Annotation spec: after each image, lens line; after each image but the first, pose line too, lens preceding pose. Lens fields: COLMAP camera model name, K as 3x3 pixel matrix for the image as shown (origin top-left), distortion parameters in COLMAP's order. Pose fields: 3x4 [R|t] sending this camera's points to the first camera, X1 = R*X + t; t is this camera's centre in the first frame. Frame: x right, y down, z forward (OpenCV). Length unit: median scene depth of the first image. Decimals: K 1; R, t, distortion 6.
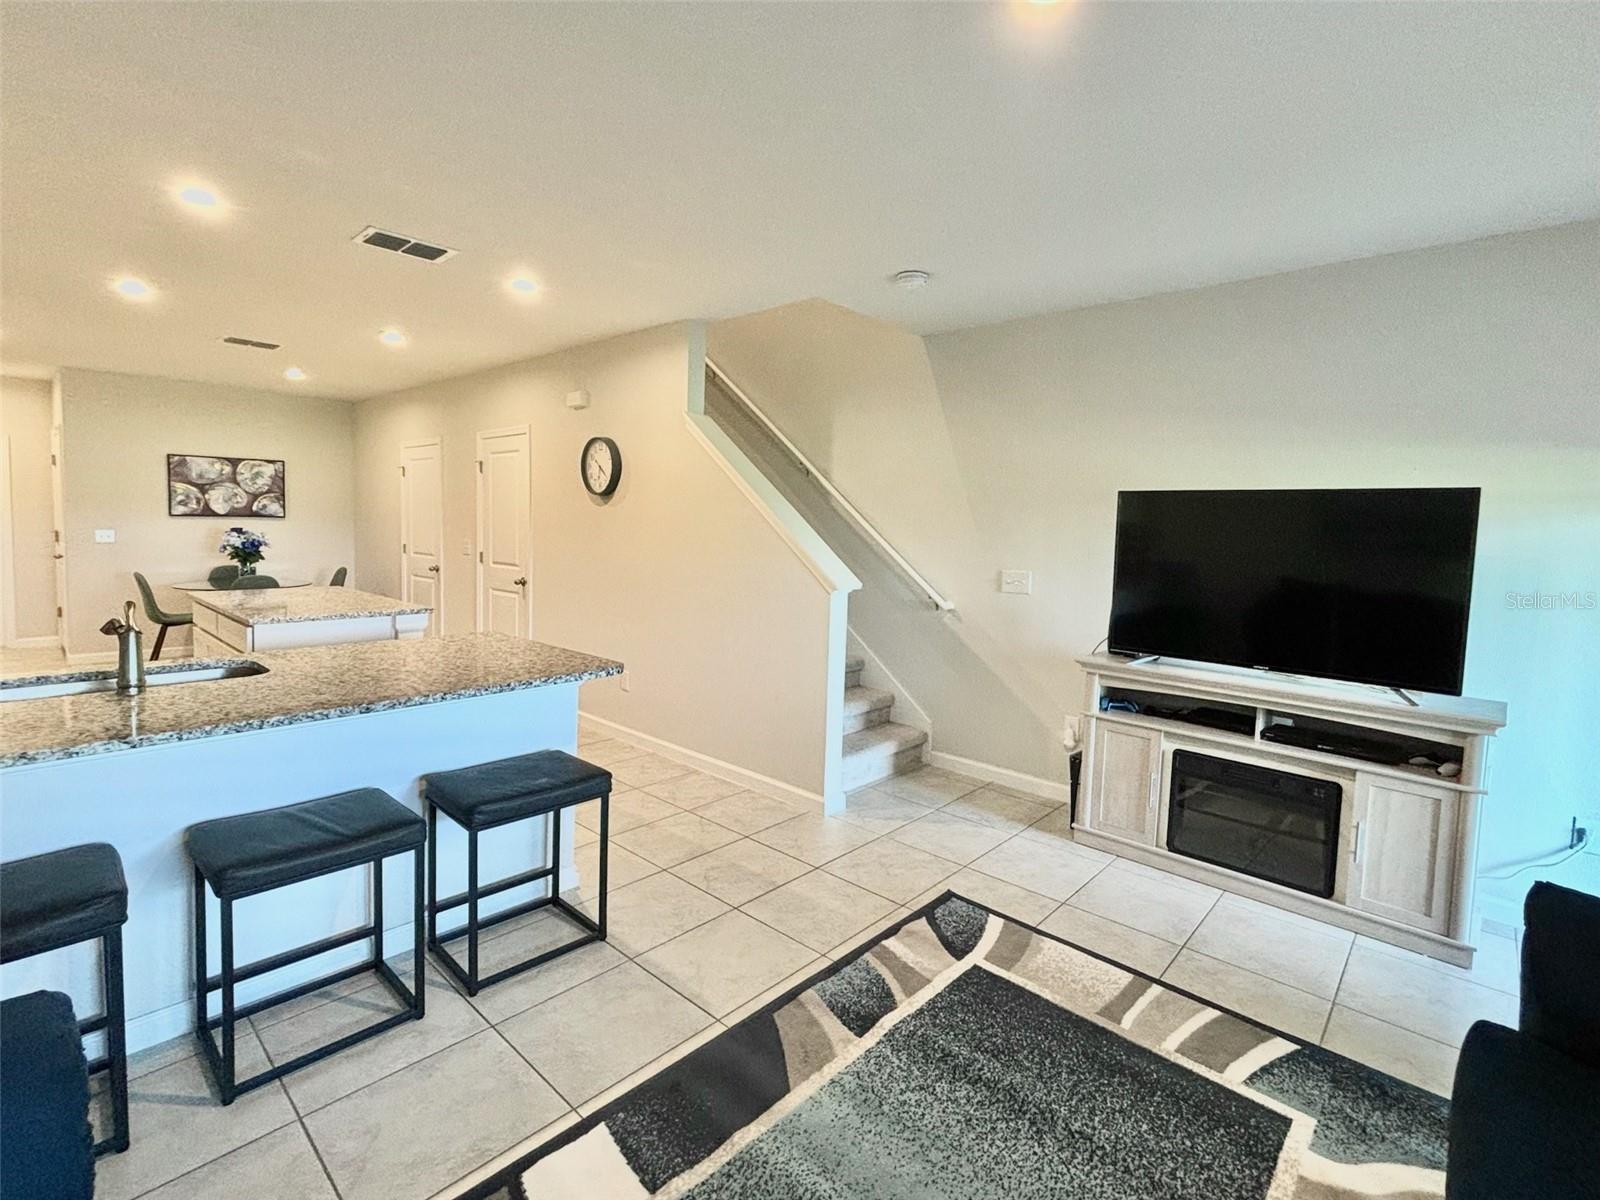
lens RADIAL K [[734.3, 0, 871.2], [0, 734.3, 569.7], [0, 0, 1]] dist [-0.000011, -0.000030]
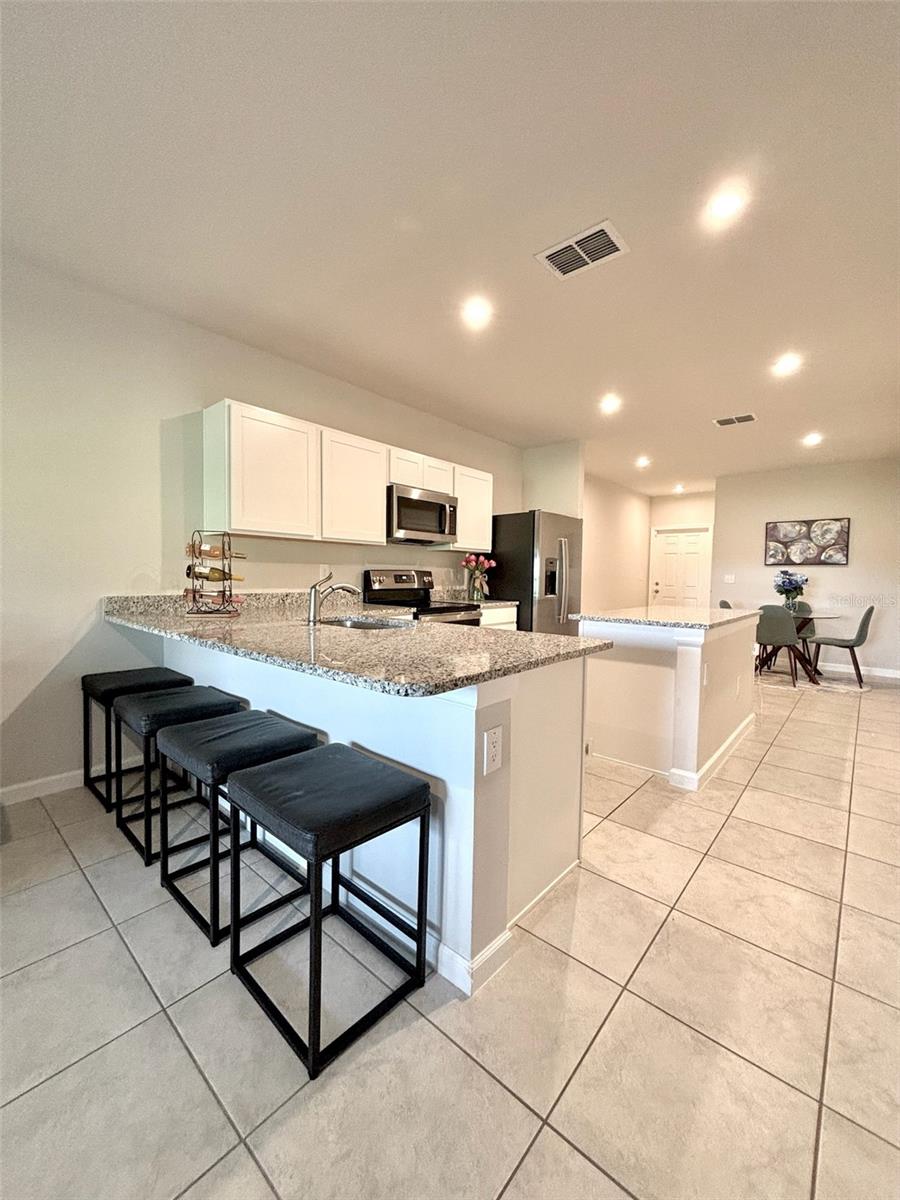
lens RADIAL K [[486.7, 0, 448.7], [0, 486.7, 597.2], [0, 0, 1]] dist [-0.001253, -0.000051]
pose [[-0.032179, 0.017123, -0.999335, 0.024258], [-0.077122, 0.996830, 0.019563, 0.018251], [0.996502, 0.077700, -0.030756, 0.405324]]
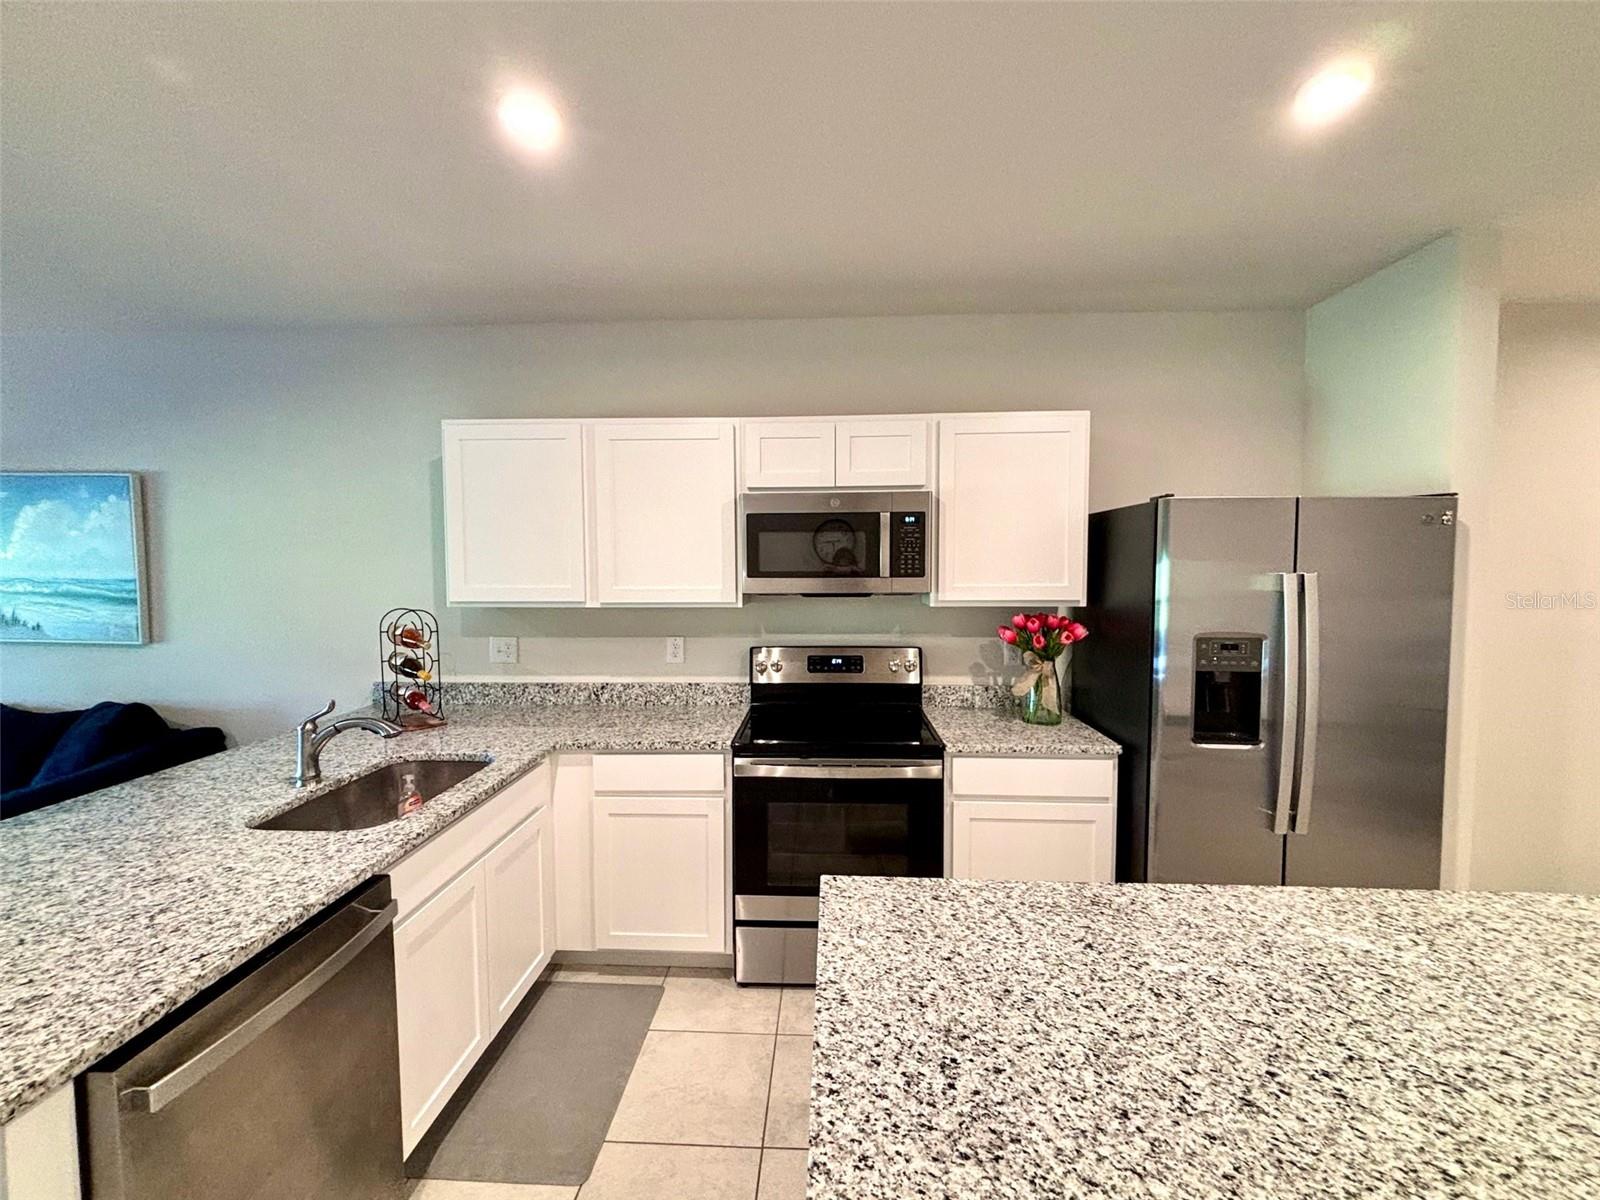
lens RADIAL K [[686.1, 0, 801.8], [0, 686.1, 594.1], [0, 0, 1]] dist [0.003483, 0.000240]
pose [[-0.807642, 0.002540, -0.589668, -0.300307], [-0.056603, 0.995039, 0.081813, -0.065431], [0.586950, 0.099453, -0.803491, 0.656054]]
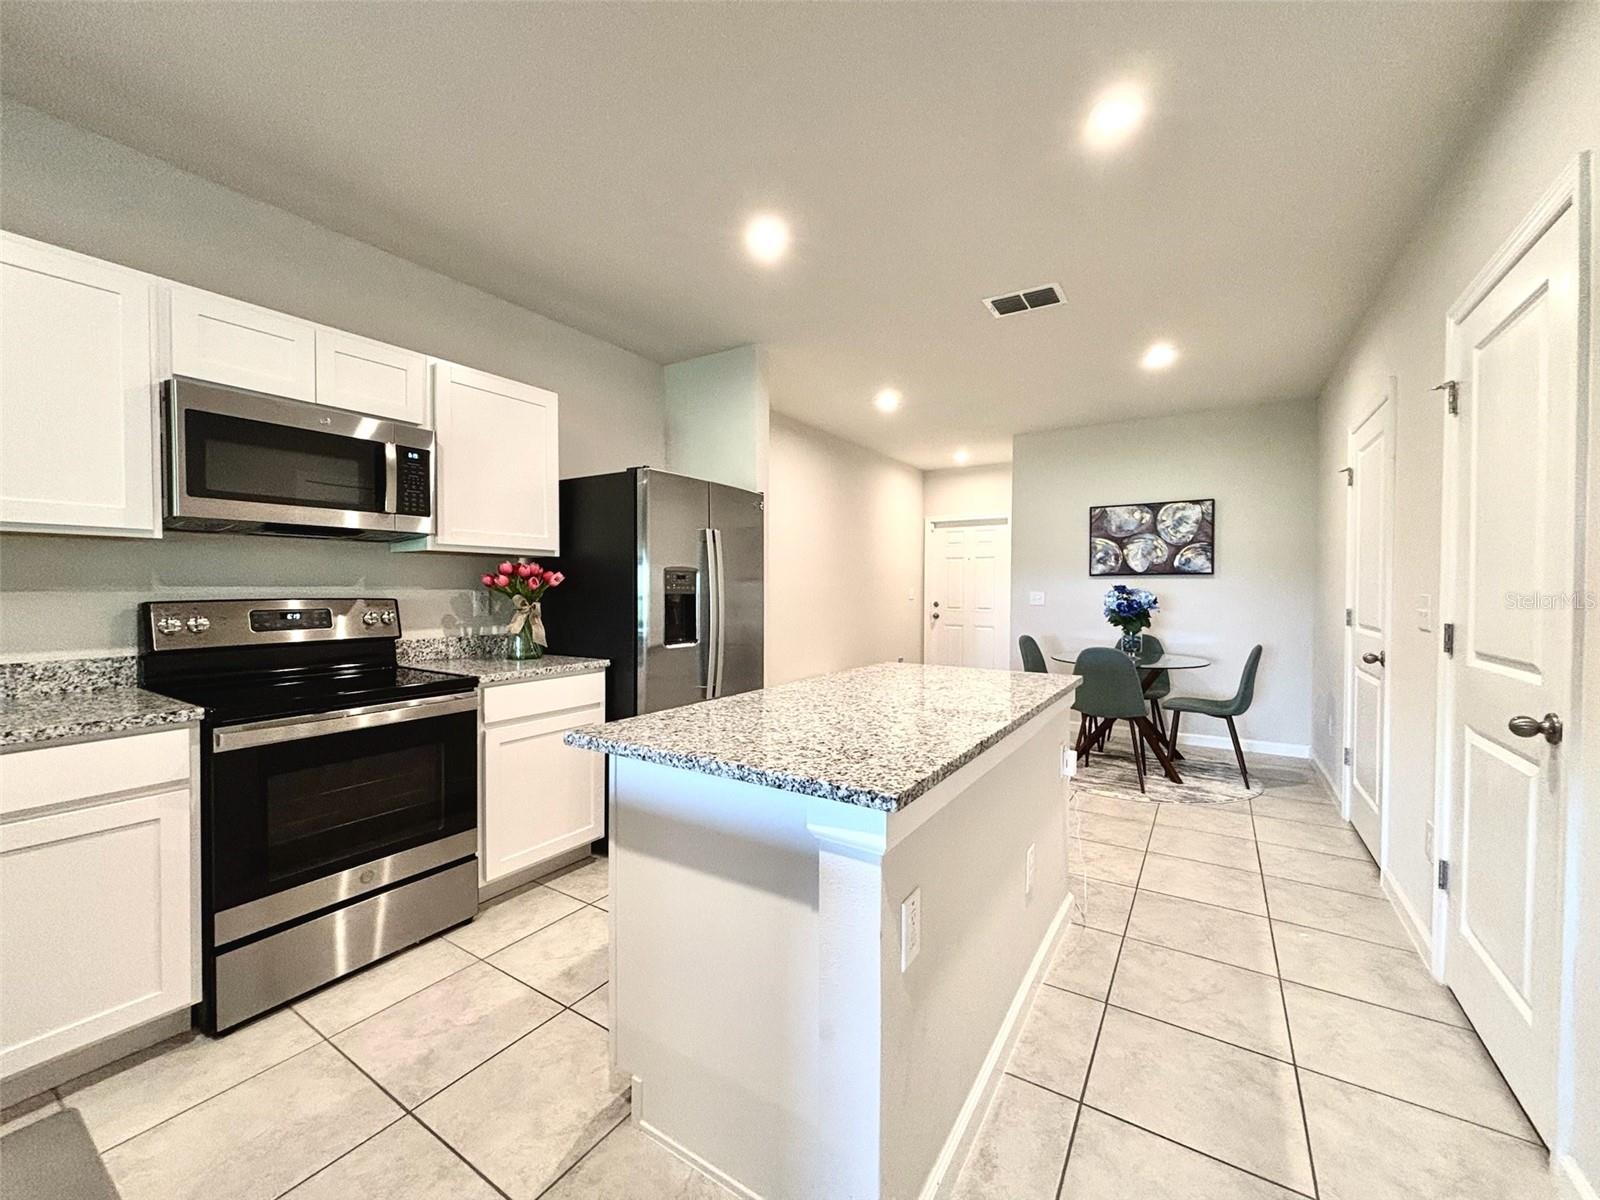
lens RADIAL K [[643.5, 0, 800.0], [0, 643.5, 600.0], [0, 0, 1]] dist [-0.000338, -0.000300]
pose [[0.110817, -0.009157, -0.993799, -0.210401], [-0.061411, 0.997984, -0.016043, -0.009393], [0.991942, 0.062808, 0.110031, 0.553267]]
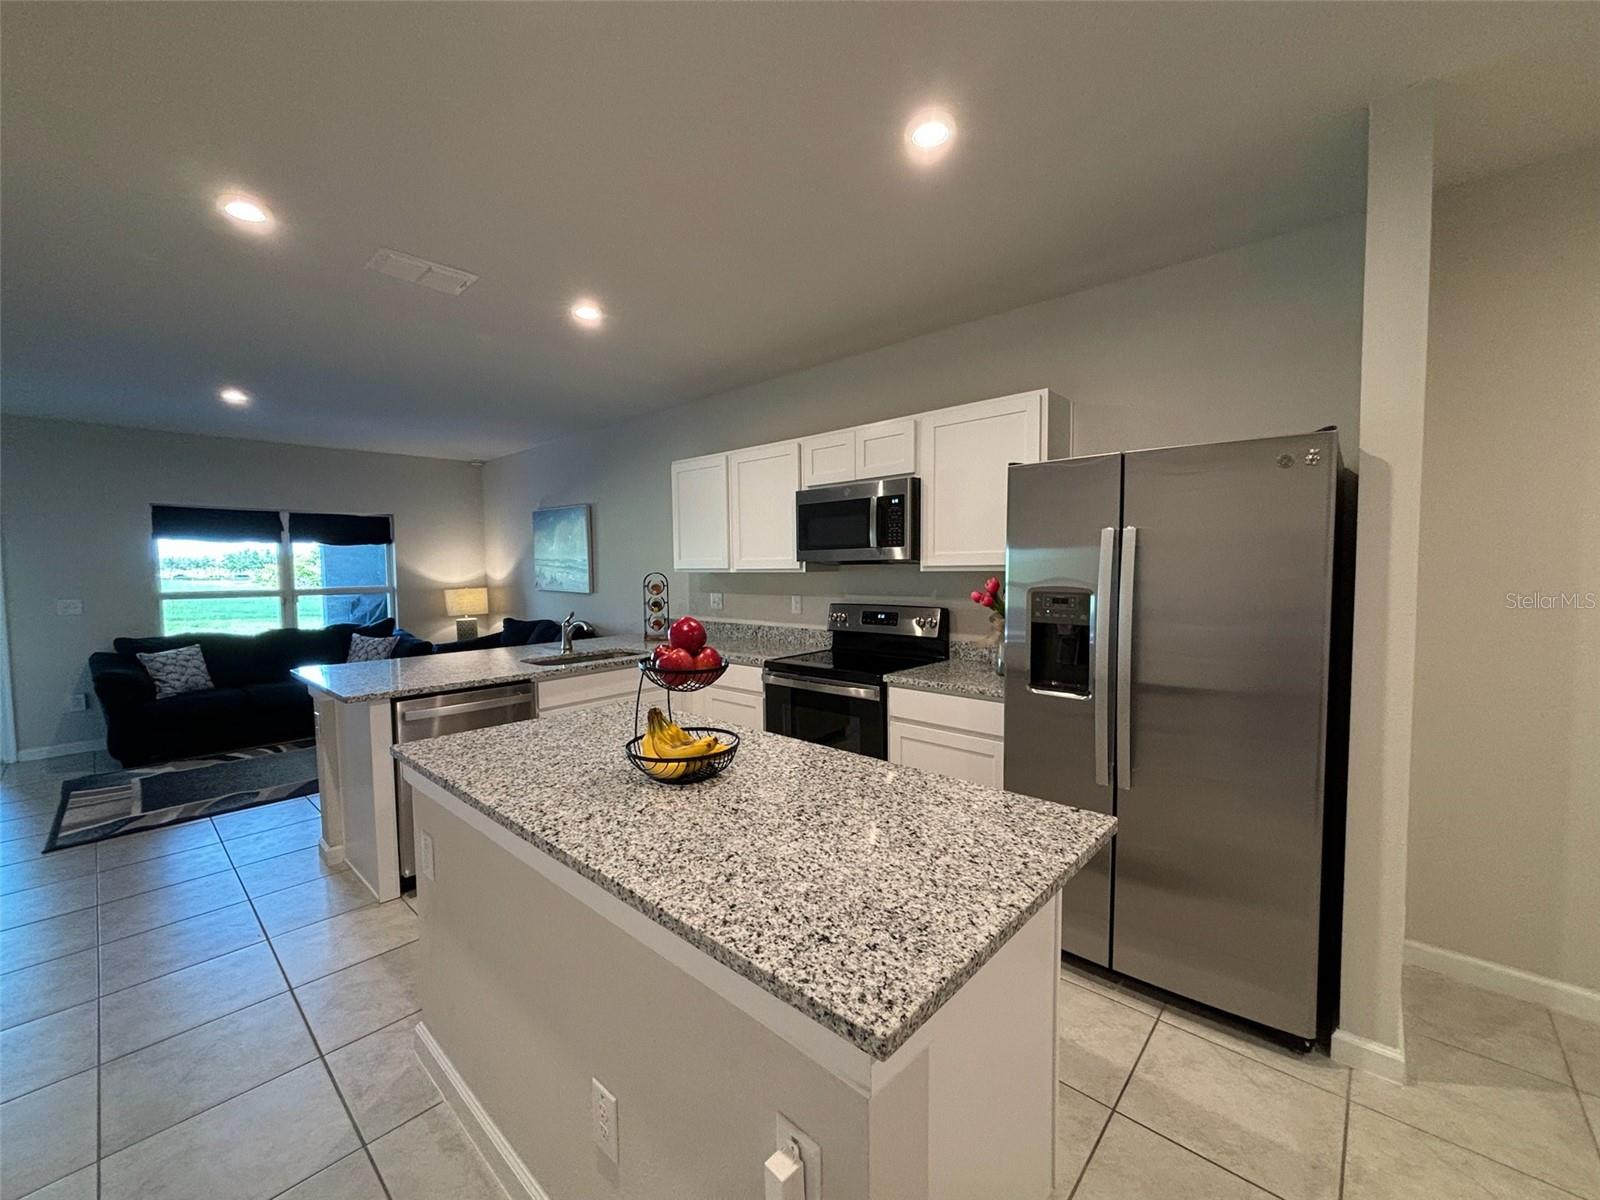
lens RADIAL K [[642.5, 0, 802.9], [0, 642.5, 607.0], [0, 0, 1]] dist [0.014455, -0.000117]
pose [[-0.998107, -0.019247, 0.058404, -0.537096], [-0.011543, 0.991514, 0.129487, -0.062888], [-0.060401, 0.128568, -0.989860, 0.839542]]
